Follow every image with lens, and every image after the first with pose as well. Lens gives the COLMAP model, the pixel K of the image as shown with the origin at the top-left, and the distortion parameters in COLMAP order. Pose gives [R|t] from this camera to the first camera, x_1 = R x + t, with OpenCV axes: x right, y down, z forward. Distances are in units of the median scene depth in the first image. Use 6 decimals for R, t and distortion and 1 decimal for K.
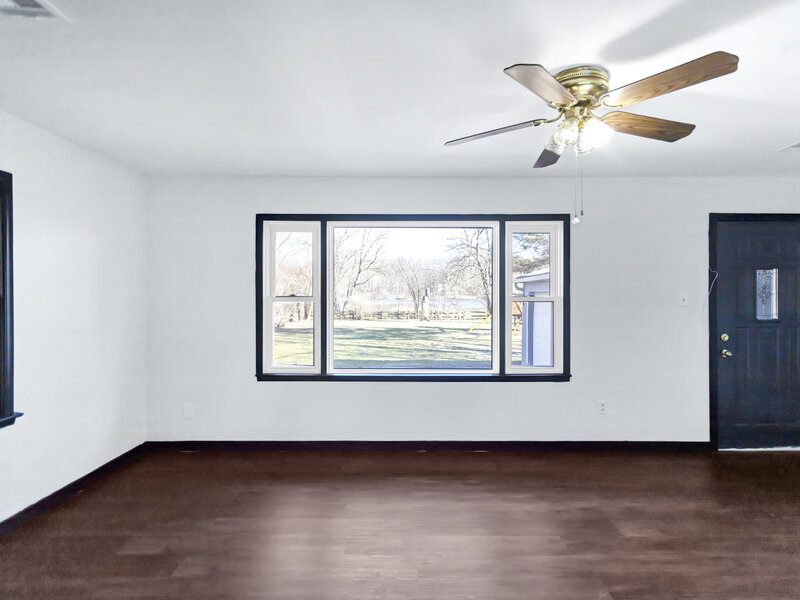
lens RADIAL K [[433.5, 0, 414.4], [0, 433.5, 297.9], [0, 0, 1]] dist [-0.003937, 0.017164]
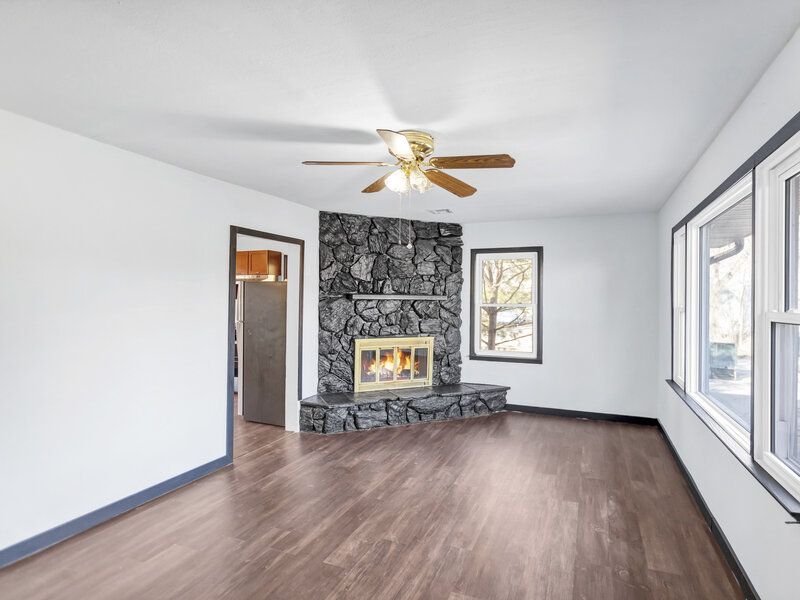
lens RADIAL K [[438.7, 0, 400.0], [0, 438.7, 300.0], [0, 0, 1]] dist [-0.000554, -0.000219]
pose [[-0.408537, -0.007936, -0.912707, 0.178904], [-0.016221, 0.999867, -0.001434, -0.000932], [0.912598, 0.014219, -0.408611, 0.171747]]
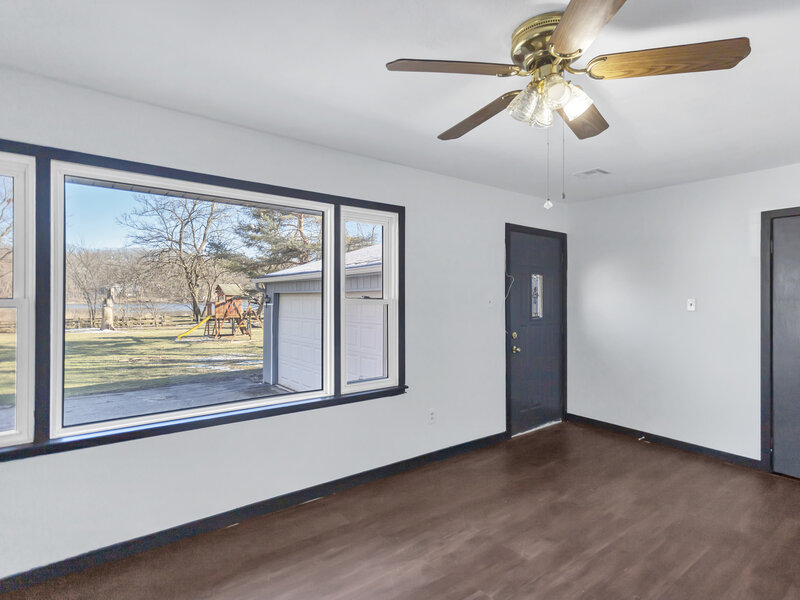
lens RADIAL K [[433.5, 0, 414.4], [0, 433.5, 297.9], [0, 0, 1]] dist [-0.003937, 0.017164]
pose [[0.788639, -0.000289, 0.614857, -0.037011], [0.003206, 0.999988, -0.003642, -0.000283], [-0.614849, 0.004844, 0.788630, 0.058539]]
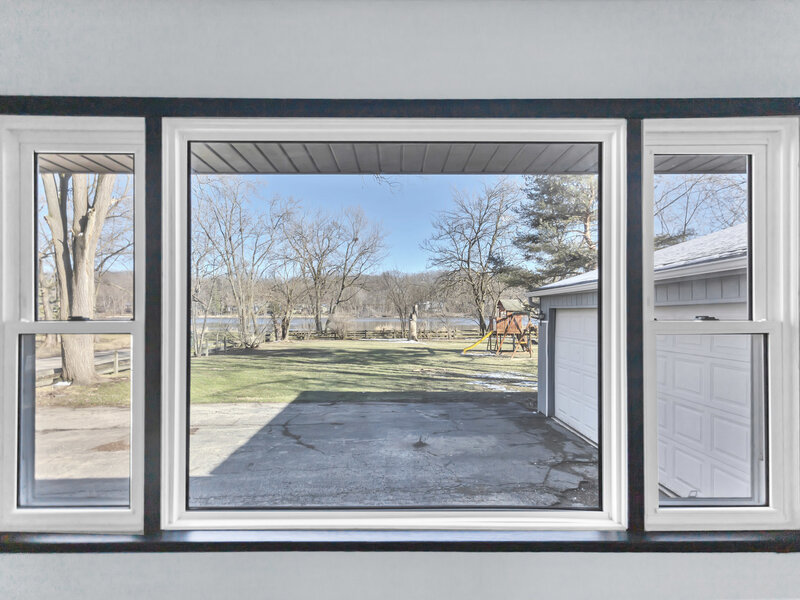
lens RADIAL K [[435.6, 0, 394.8], [0, 435.6, 312.3], [0, 0, 1]] dist [0.005236, 0.000344]
pose [[0.999886, -0.002784, -0.014820, 0.000702], [0.002689, 0.999976, -0.006394, -0.001945], [0.014838, 0.006353, 0.999870, 0.130377]]
